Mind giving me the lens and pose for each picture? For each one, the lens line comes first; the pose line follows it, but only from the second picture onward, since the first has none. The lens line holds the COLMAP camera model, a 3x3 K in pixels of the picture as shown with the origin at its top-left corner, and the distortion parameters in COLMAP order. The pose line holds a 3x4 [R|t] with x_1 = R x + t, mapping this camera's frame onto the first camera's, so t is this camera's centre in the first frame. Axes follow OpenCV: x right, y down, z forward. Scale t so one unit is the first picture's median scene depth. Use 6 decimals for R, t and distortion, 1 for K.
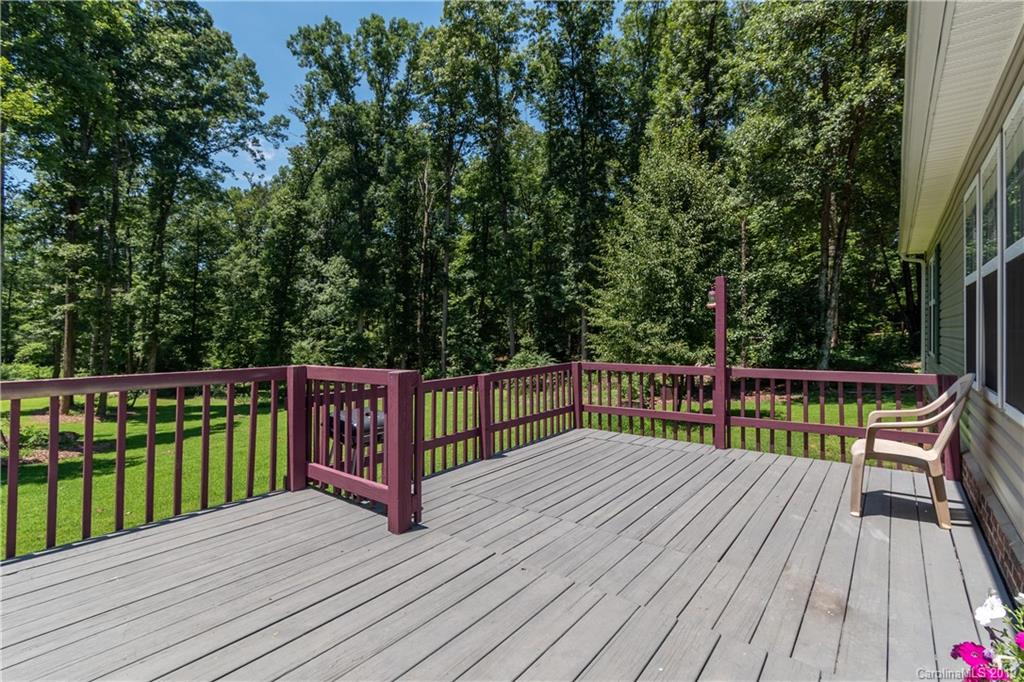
lens RADIAL K [[457.9, 0, 512.0], [0, 457.9, 341.0], [0, 0, 1]] dist [0.006900, -0.001505]
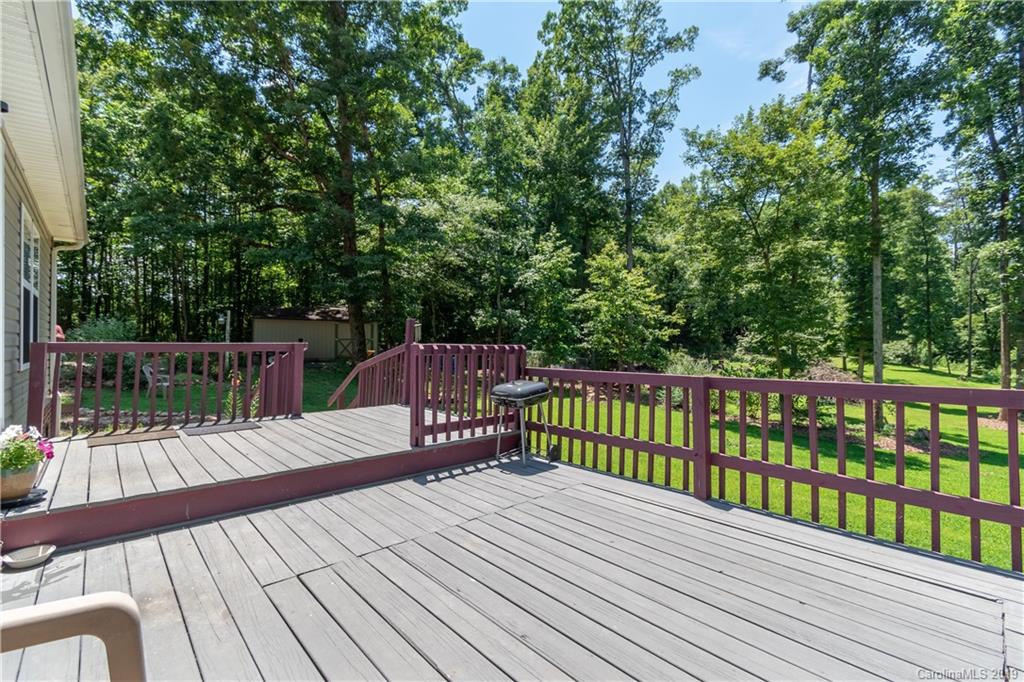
lens RADIAL K [[457.9, 0, 512.0], [0, 457.9, 341.0], [0, 0, 1]] dist [0.006900, -0.001505]
pose [[-0.143492, 0.005595, -0.989636, 0.806092], [-0.017696, 0.999810, 0.008218, 0.026372], [0.989493, 0.018692, -0.143366, 0.992177]]
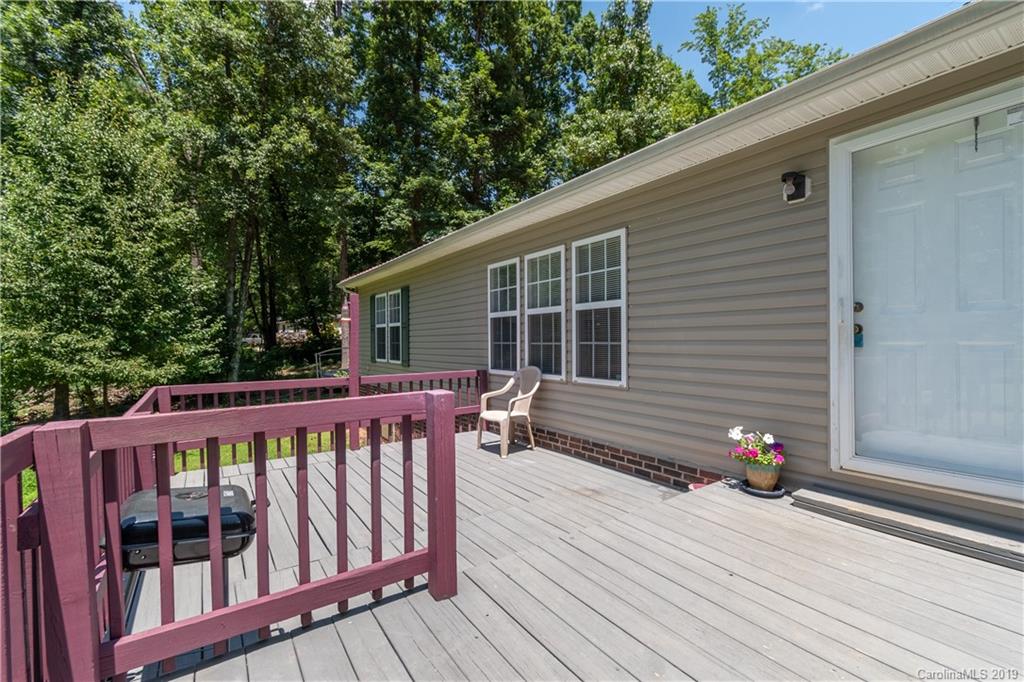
lens RADIAL K [[451.9, 0, 515.5], [0, 451.9, 346.6], [0, 0, 1]] dist [0.000912, -0.000238]
pose [[0.275210, -0.007487, 0.961355, -0.618553], [0.024906, 0.999690, 0.000656, -0.008776], [-0.961062, 0.023763, 0.275311, 0.422612]]
